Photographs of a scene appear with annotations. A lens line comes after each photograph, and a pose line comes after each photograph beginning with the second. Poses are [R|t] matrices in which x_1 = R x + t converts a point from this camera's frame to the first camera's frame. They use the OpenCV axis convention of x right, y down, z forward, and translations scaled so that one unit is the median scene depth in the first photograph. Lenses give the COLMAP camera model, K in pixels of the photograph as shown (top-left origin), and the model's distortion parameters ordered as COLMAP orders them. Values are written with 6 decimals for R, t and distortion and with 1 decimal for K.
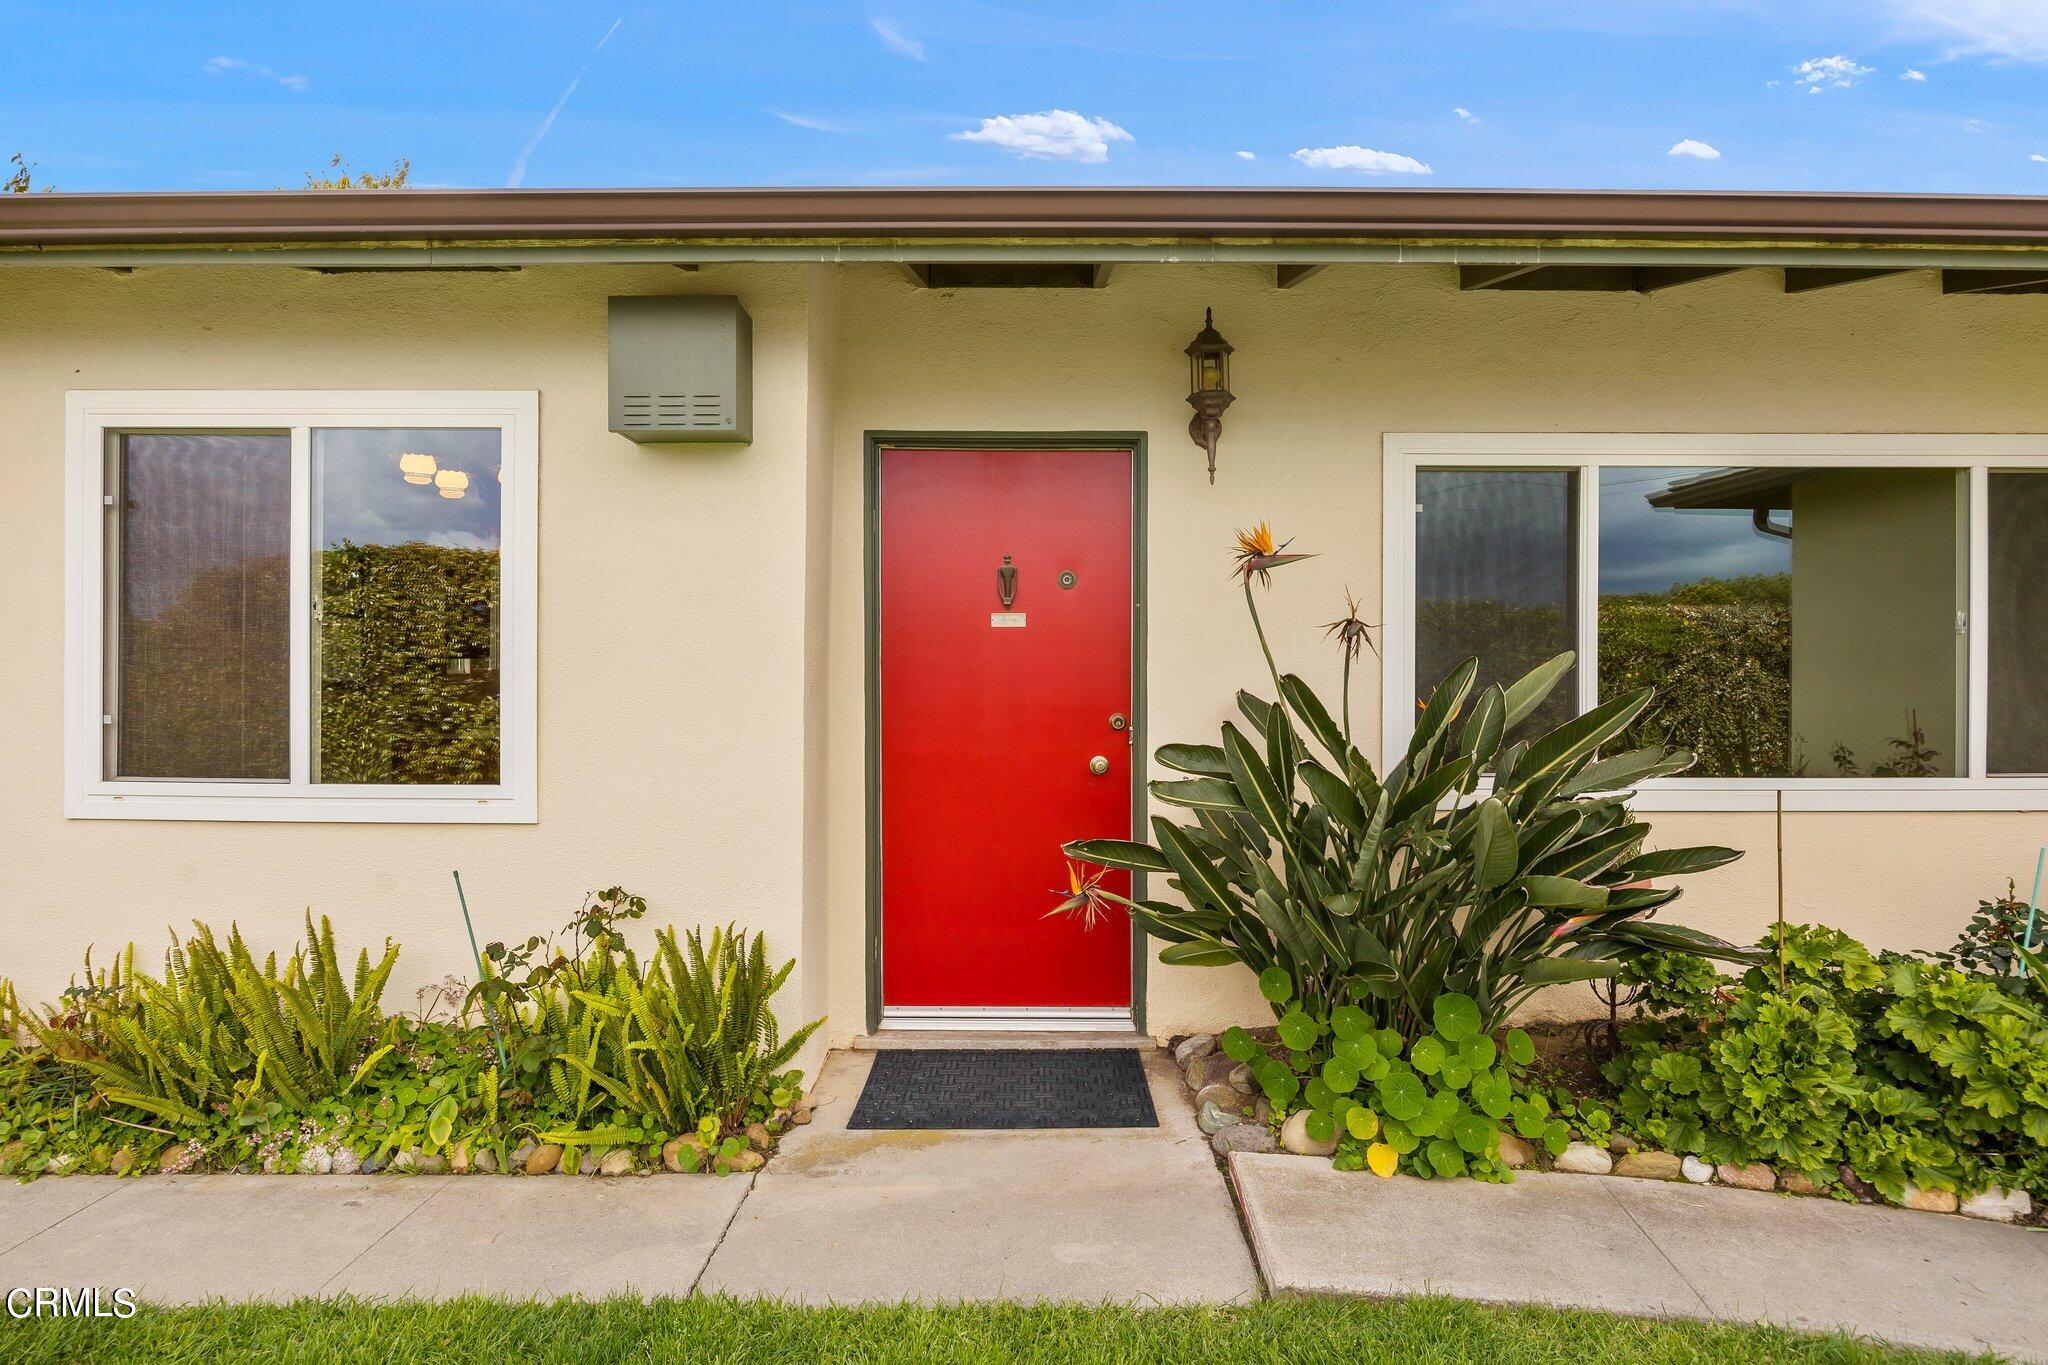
lens RADIAL K [[1023.4, 0, 1031.3], [0, 1023.4, 697.8], [0, 0, 1]] dist [-0.006759, -0.002940]
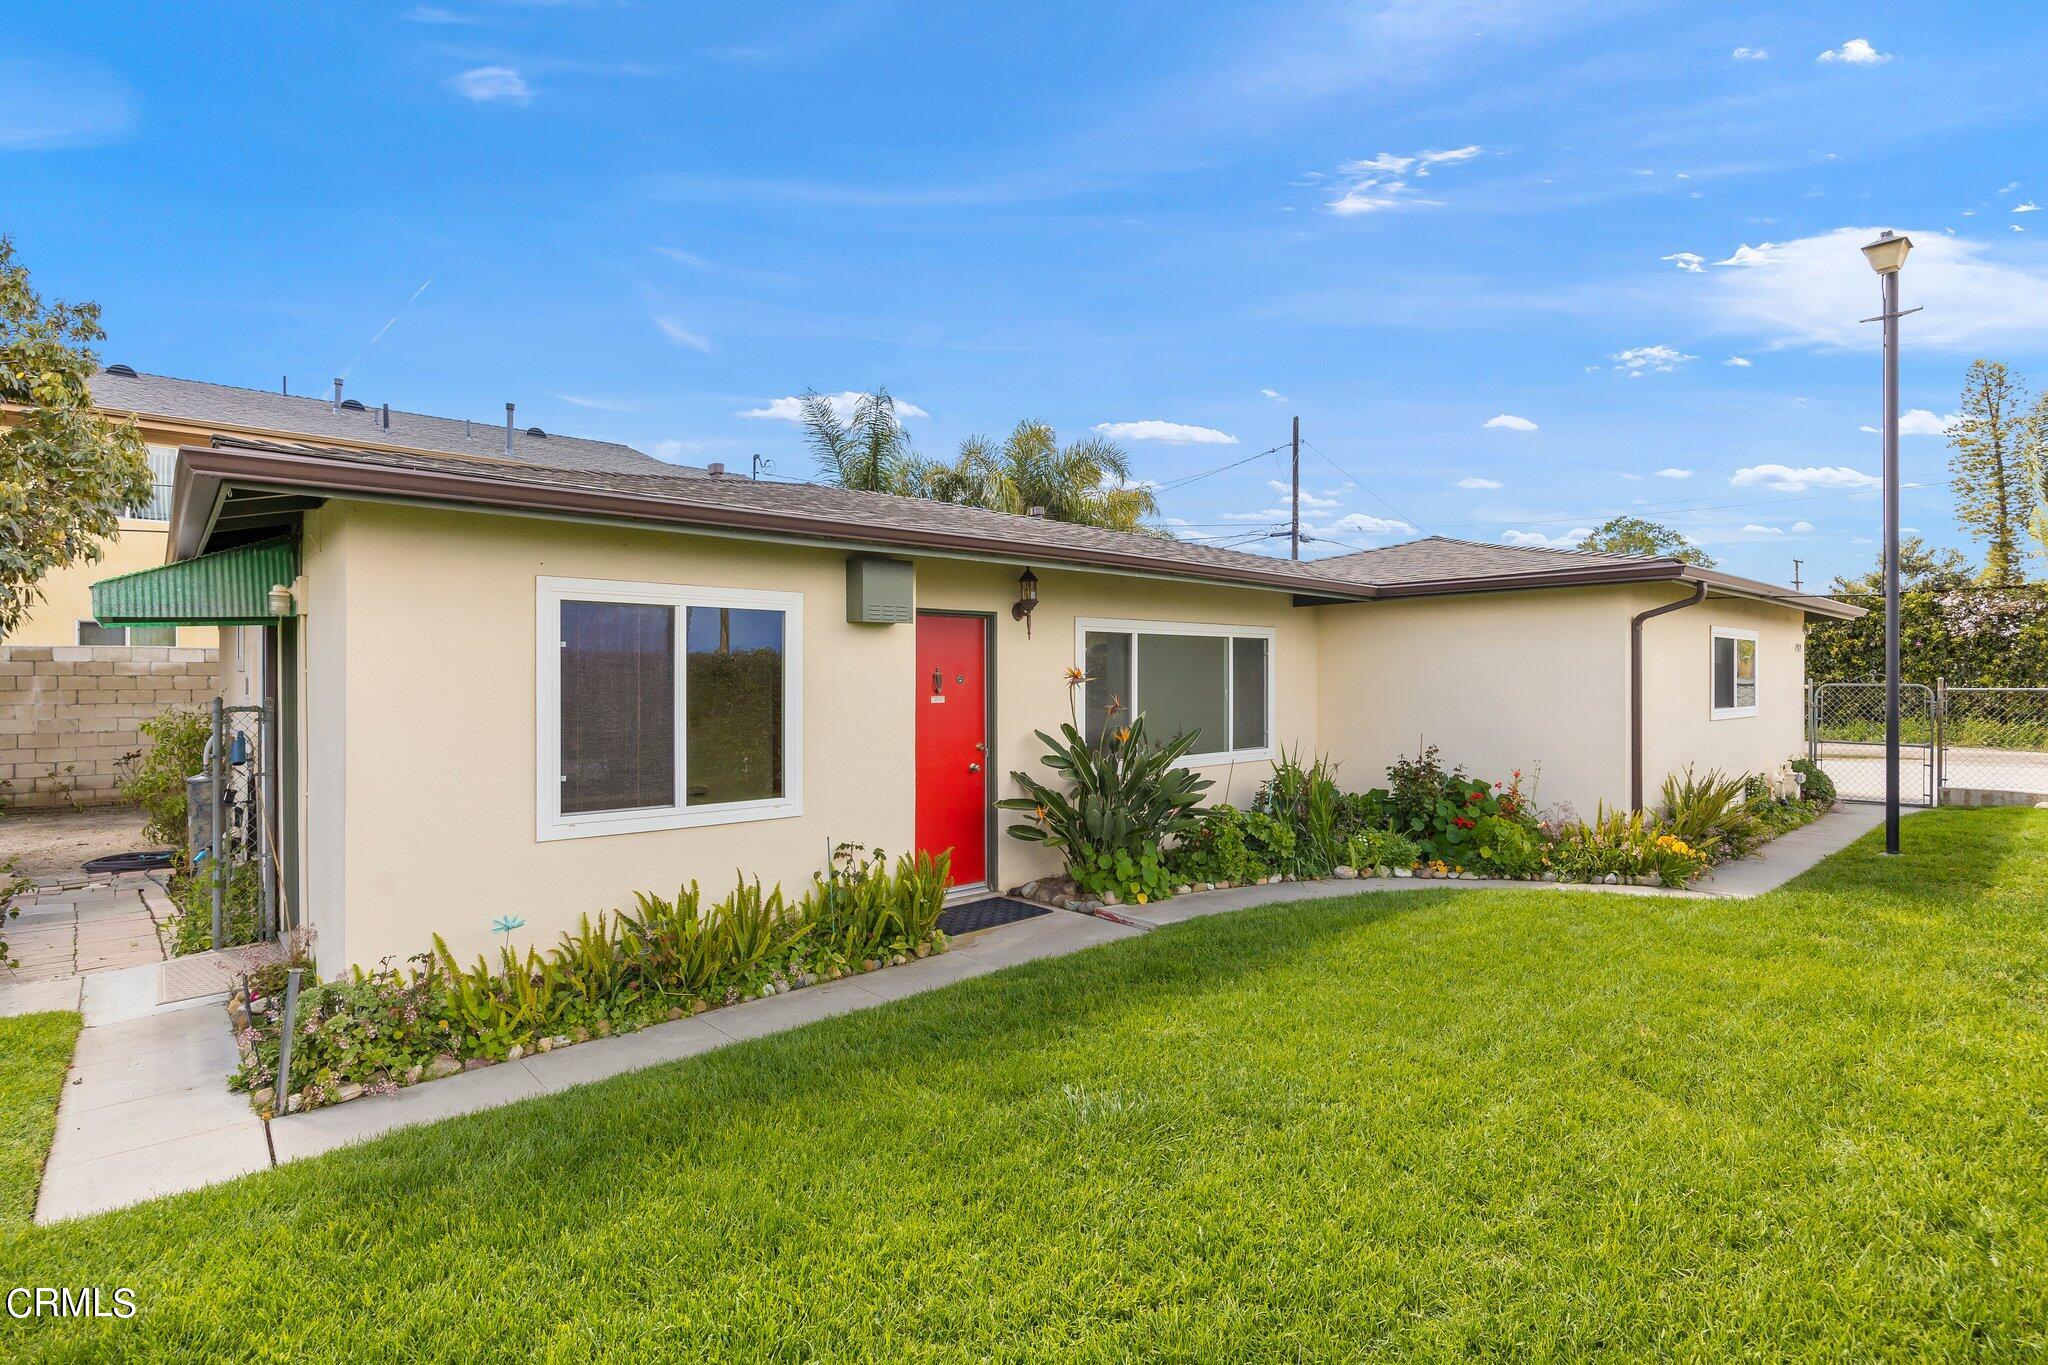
lens RADIAL K [[998.6, 0, 1021.0], [0, 998.6, 675.5], [0, 0, 1]] dist [-0.005547, -0.000871]
pose [[0.742312, -0.003168, 0.670047, -1.522037], [0.014953, 0.999818, -0.011839, -0.120988], [-0.669888, 0.018807, 0.742224, -0.731637]]
